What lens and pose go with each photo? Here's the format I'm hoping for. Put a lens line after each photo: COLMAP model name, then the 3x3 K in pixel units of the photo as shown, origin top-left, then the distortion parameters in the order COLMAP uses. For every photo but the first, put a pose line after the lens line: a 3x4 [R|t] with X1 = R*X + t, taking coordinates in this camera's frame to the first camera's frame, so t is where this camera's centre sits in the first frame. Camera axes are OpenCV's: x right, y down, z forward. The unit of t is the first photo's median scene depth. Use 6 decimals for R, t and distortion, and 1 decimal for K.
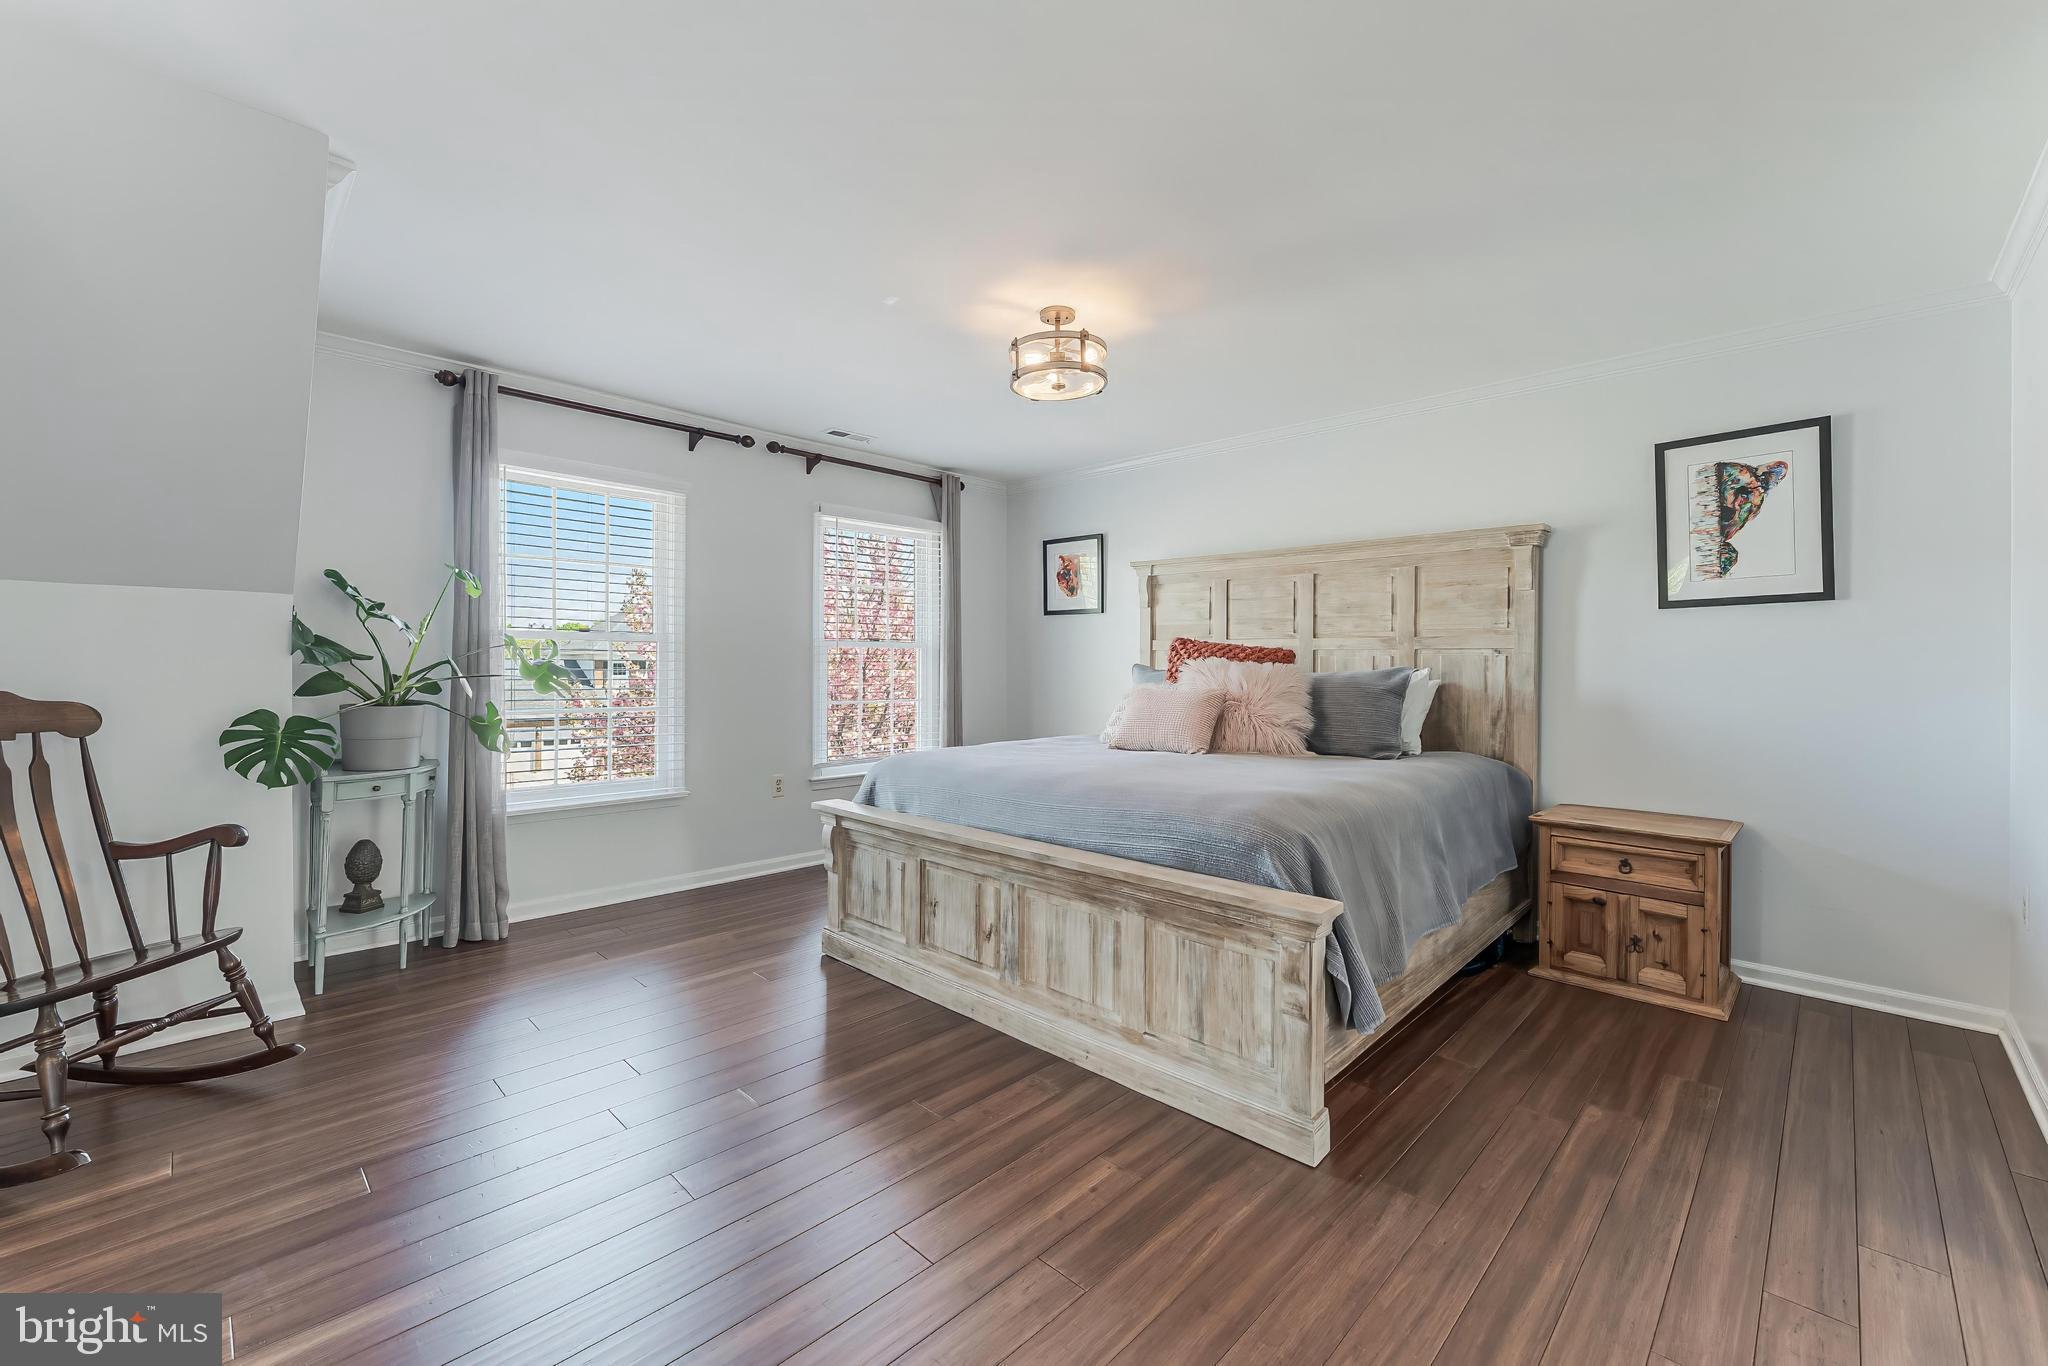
lens RADIAL K [[832.6, 0, 1035.8], [0, 832.6, 663.1], [0, 0, 1]] dist [-0.000391, -0.000333]
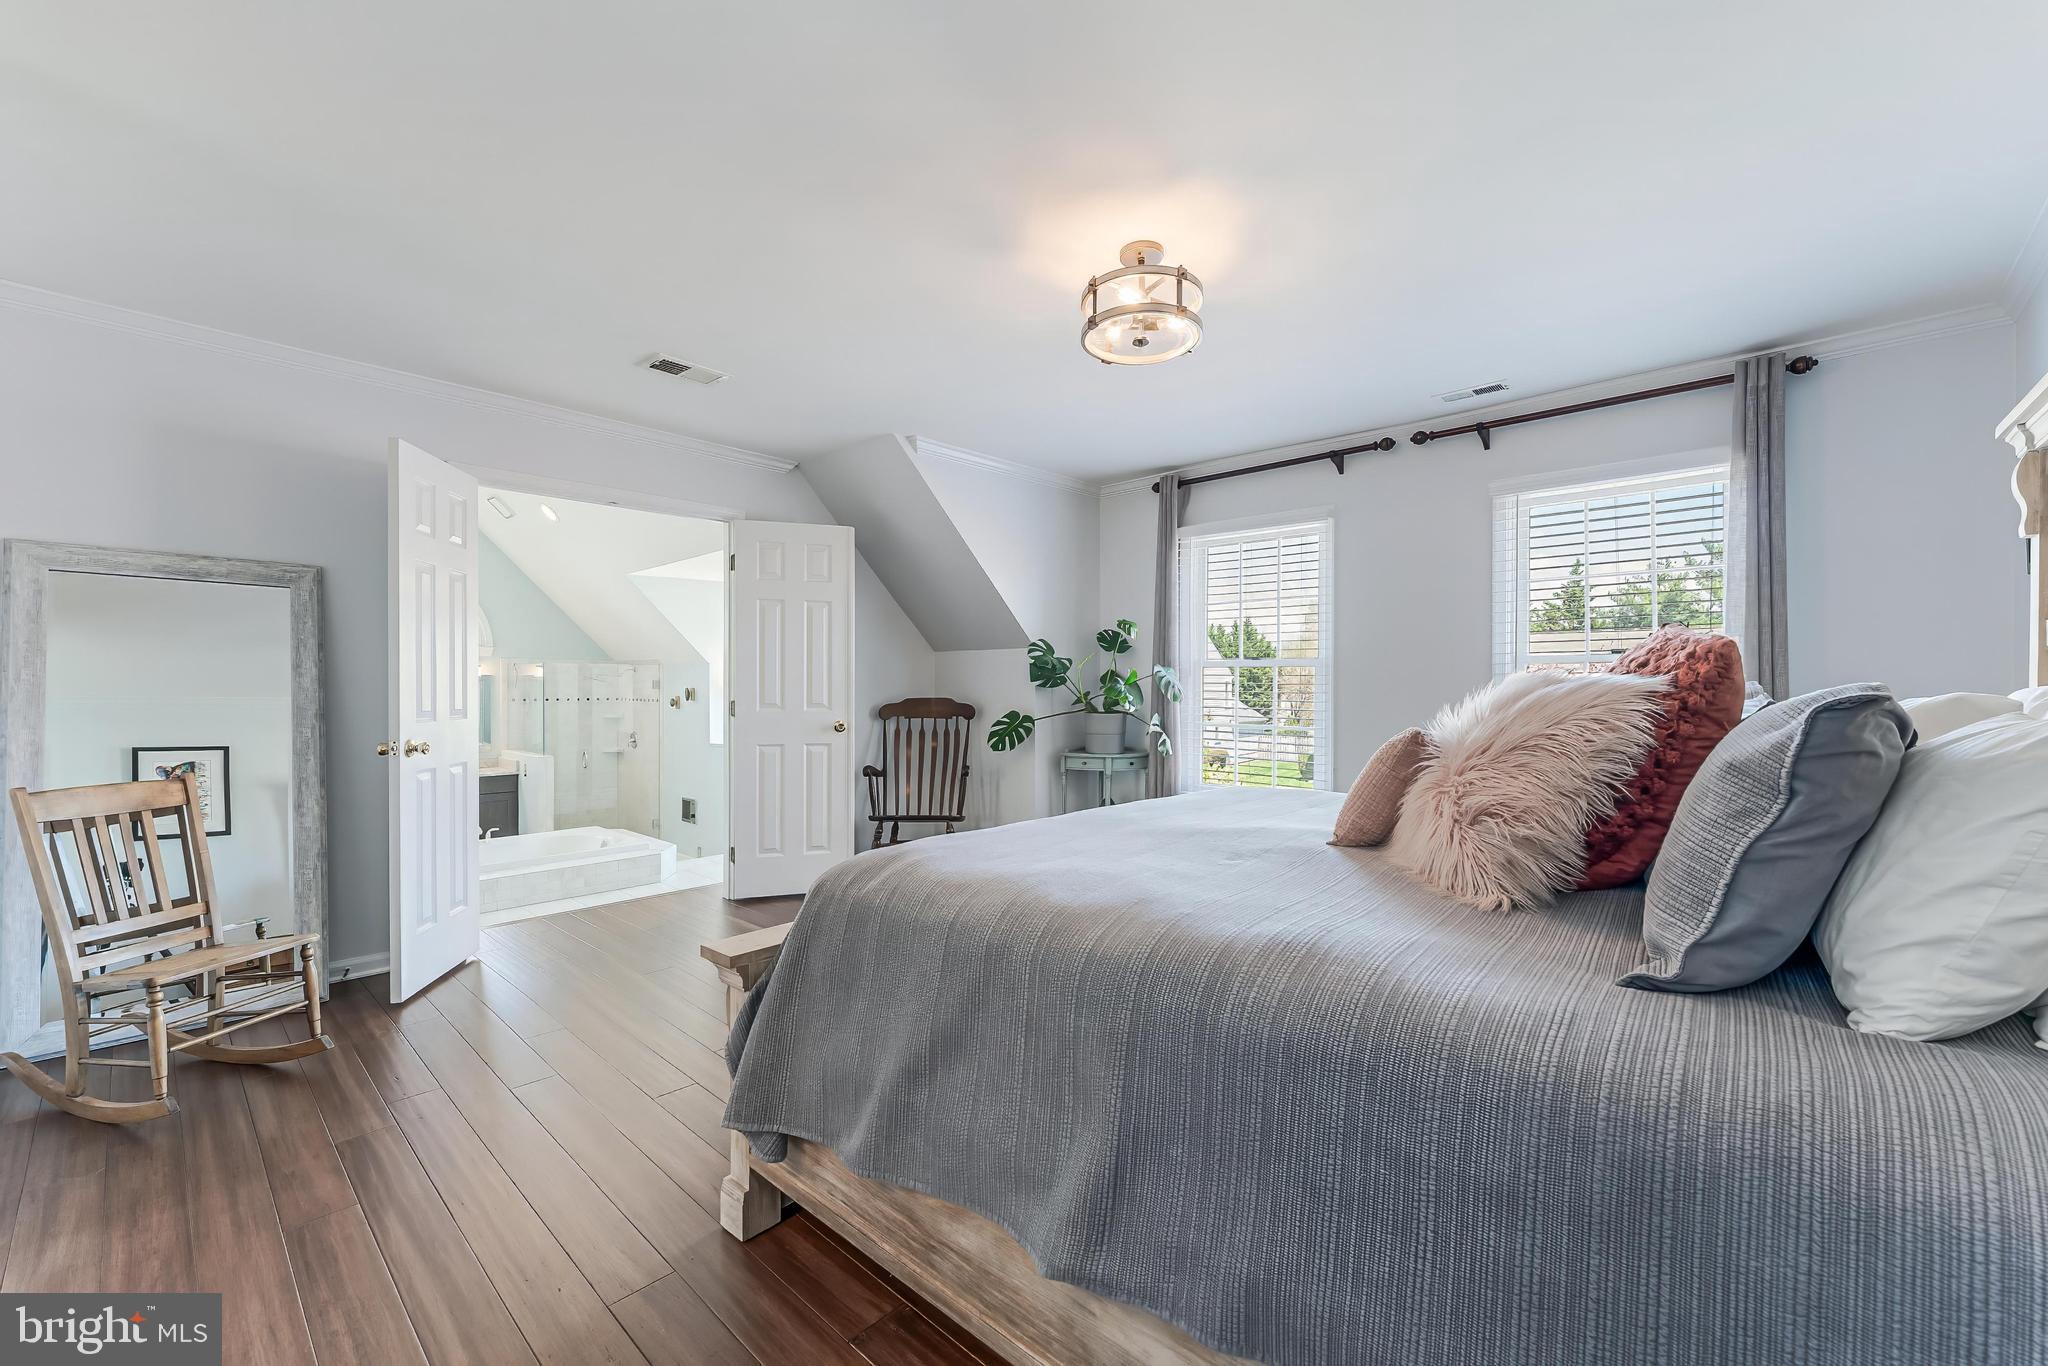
lens RADIAL K [[825.9, 0, 1032.1], [0, 825.9, 691.2], [0, 0, 1]] dist [0.001242, 0.000095]
pose [[0.025366, 0.001974, -0.999676, 0.781544], [0.000154, 0.999998, 0.001978, 0.006776], [0.999678, -0.000204, 0.025366, 0.822368]]
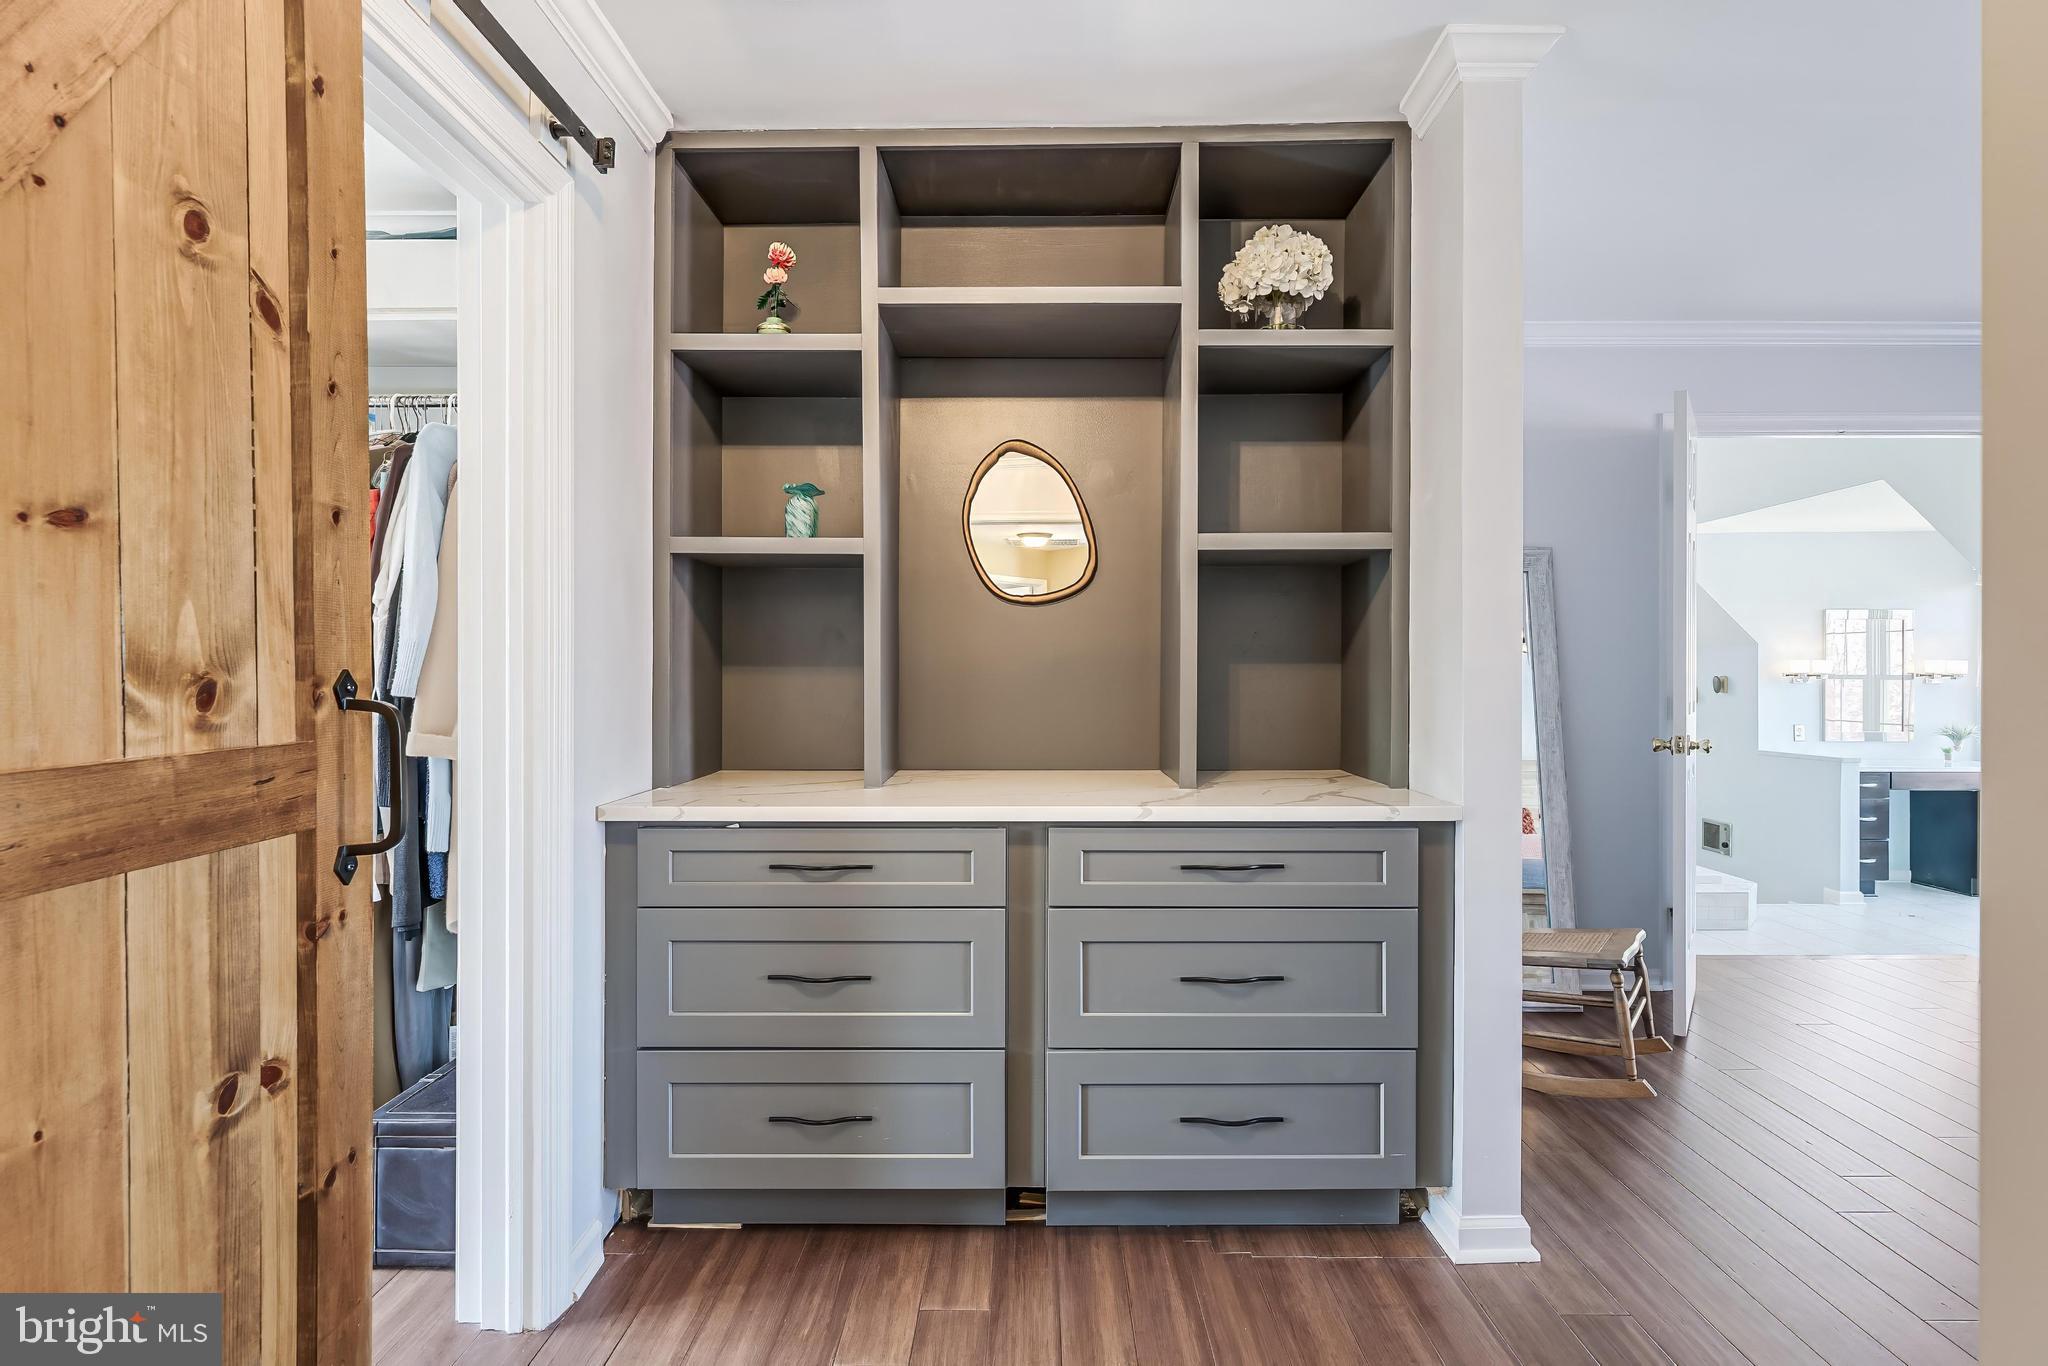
lens RADIAL K [[978.0, 0, 1029.9], [0, 978.0, 676.3], [0, 0, 1]] dist [-0.001467, -0.000527]
pose [[-0.721977, -0.003165, -0.691909, 0.967430], [-0.004444, 0.999990, 0.000062, 0.008292], [0.691902, 0.003119, -0.721984, 0.374288]]
